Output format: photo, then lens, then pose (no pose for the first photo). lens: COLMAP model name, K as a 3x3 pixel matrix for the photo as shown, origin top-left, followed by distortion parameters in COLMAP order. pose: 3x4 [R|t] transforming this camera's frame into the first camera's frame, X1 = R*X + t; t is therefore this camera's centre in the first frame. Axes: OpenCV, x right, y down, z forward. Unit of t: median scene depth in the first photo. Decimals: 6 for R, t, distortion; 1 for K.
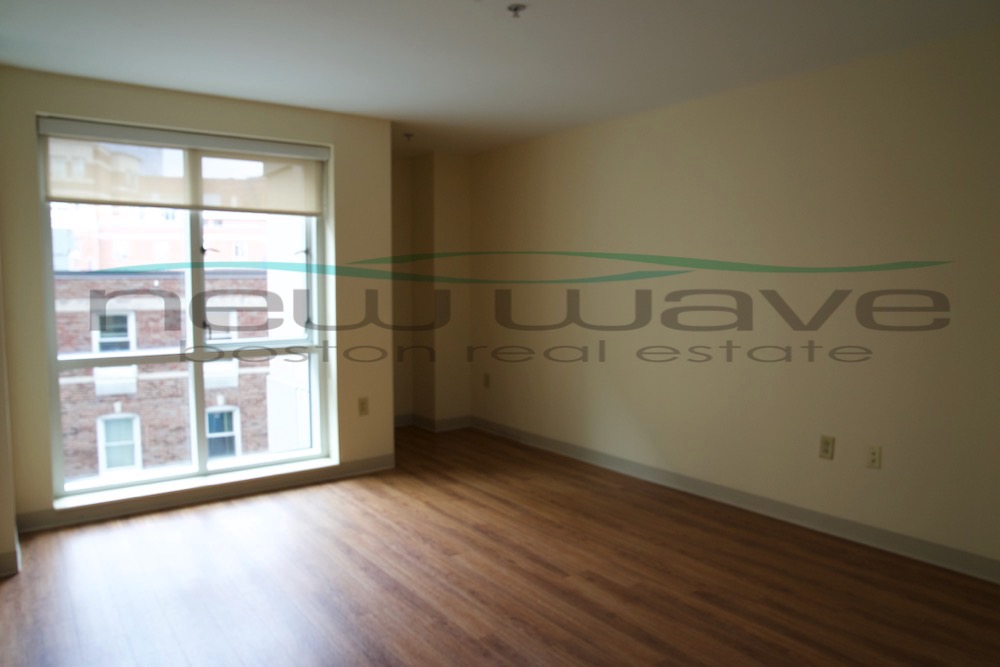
lens RADIAL K [[726.5, 0, 502.8], [0, 726.5, 334.6], [0, 0, 1]] dist [0.000351, 0.000030]
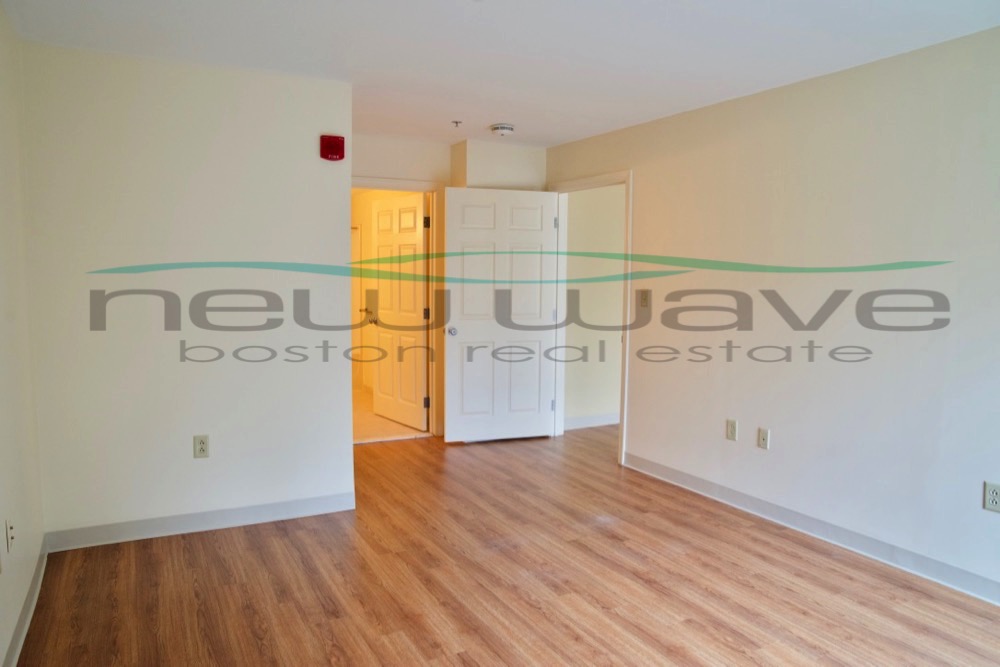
lens RADIAL K [[726.5, 0, 502.8], [0, 726.5, 334.6], [0, 0, 1]] dist [0.000351, 0.000030]
pose [[-0.990281, -0.018708, 0.137819, -0.071511], [0.003735, 0.986978, 0.160811, -0.166048], [-0.139033, 0.159763, -0.977315, 1.974570]]
